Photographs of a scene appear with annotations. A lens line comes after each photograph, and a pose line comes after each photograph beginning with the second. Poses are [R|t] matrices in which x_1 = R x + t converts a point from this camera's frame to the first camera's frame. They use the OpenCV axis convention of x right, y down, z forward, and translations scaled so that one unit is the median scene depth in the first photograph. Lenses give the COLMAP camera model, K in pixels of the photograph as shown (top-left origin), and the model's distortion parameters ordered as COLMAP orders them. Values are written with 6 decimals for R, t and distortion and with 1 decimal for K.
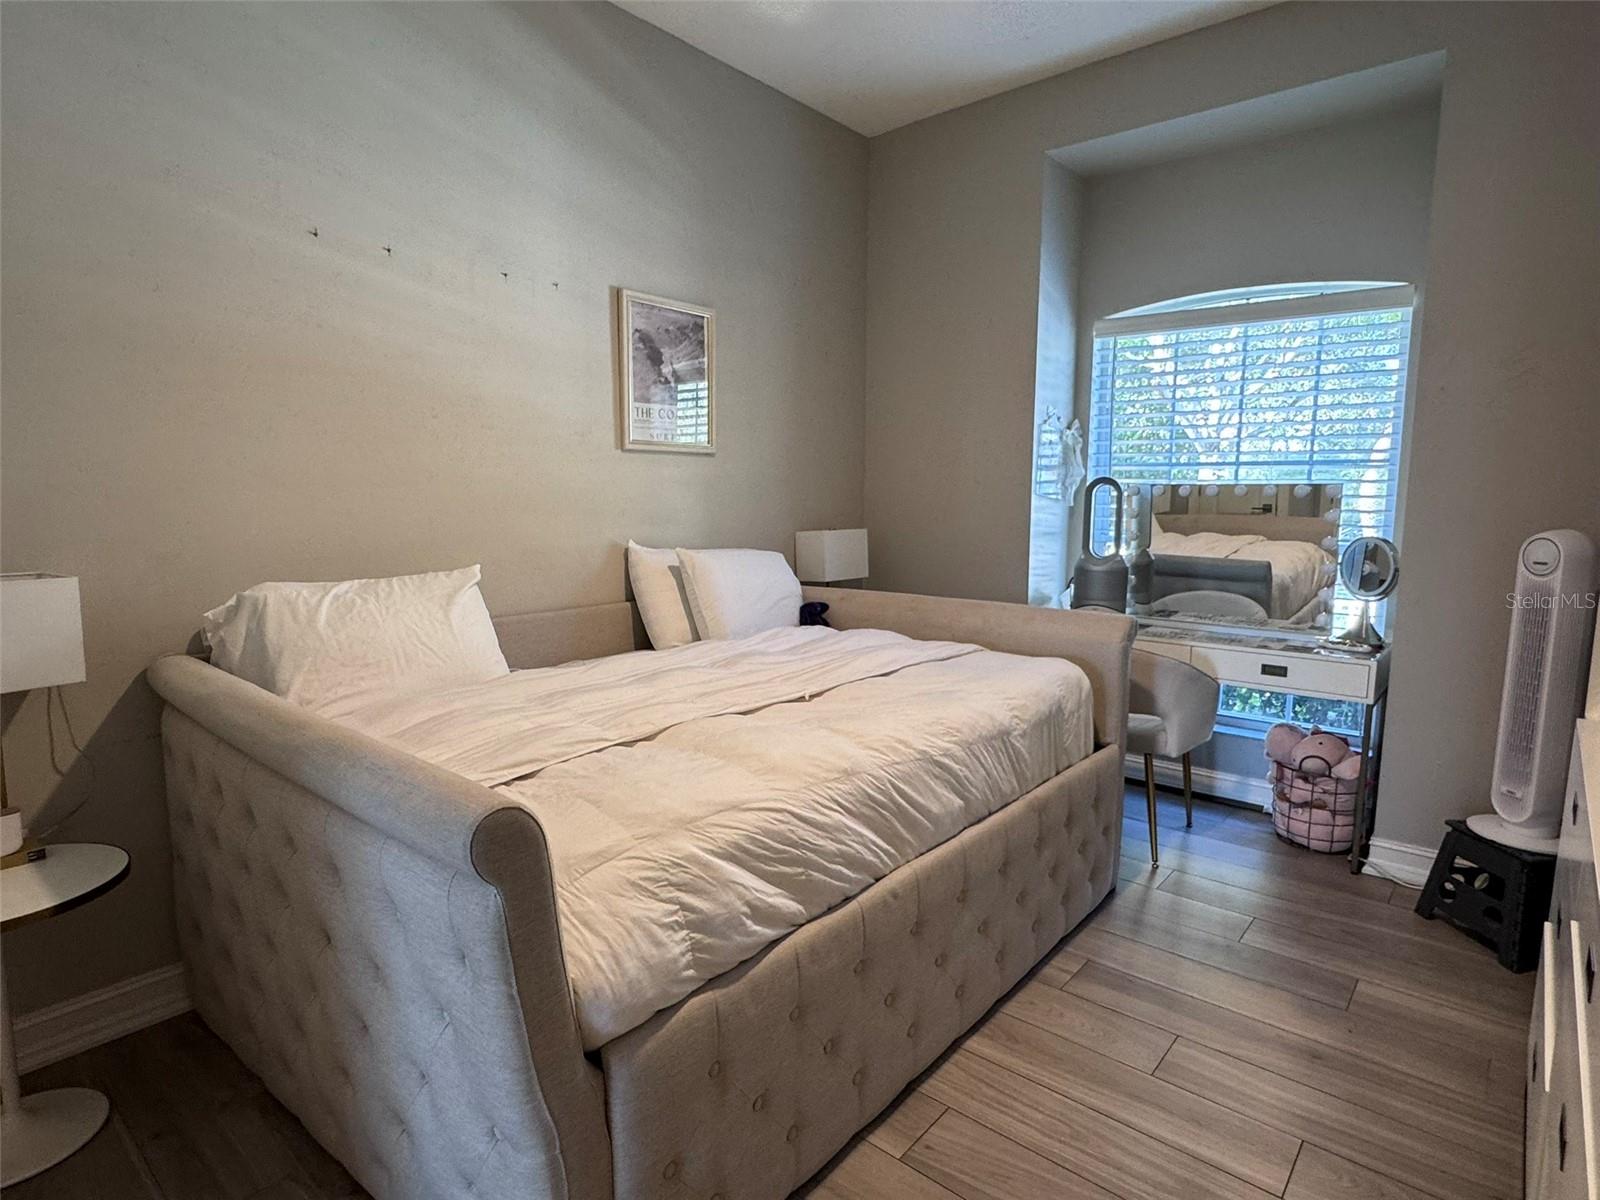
lens RADIAL K [[846.9, 0, 791.3], [0, 846.9, 598.3], [0, 0, 1]] dist [-0.007794, 0.003419]
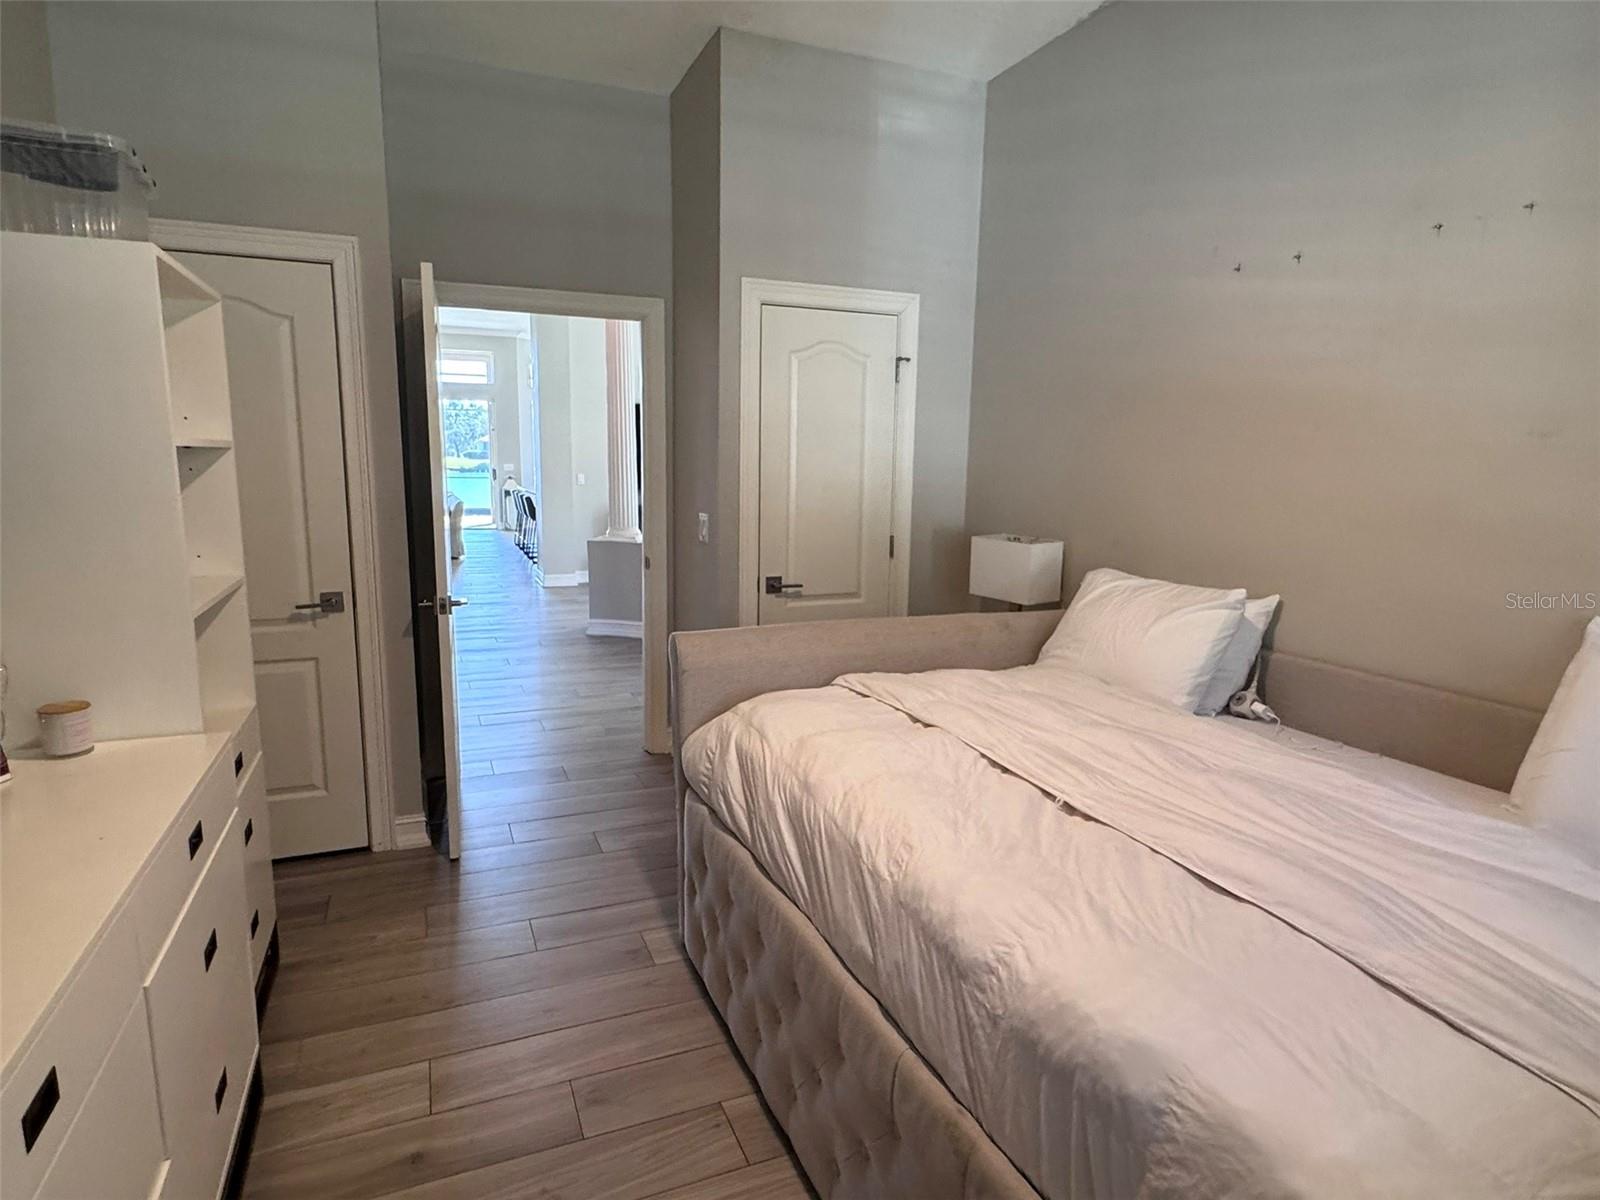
lens RADIAL K [[846.9, 0, 793.9], [0, 846.9, 607.3], [0, 0, 1]] dist [-0.007794, 0.003419]
pose [[-0.416261, 0.144599, -0.897674, 0.750444], [-0.139295, 0.965478, 0.220113, -0.176303], [0.898512, 0.216666, -0.381749, 1.035250]]
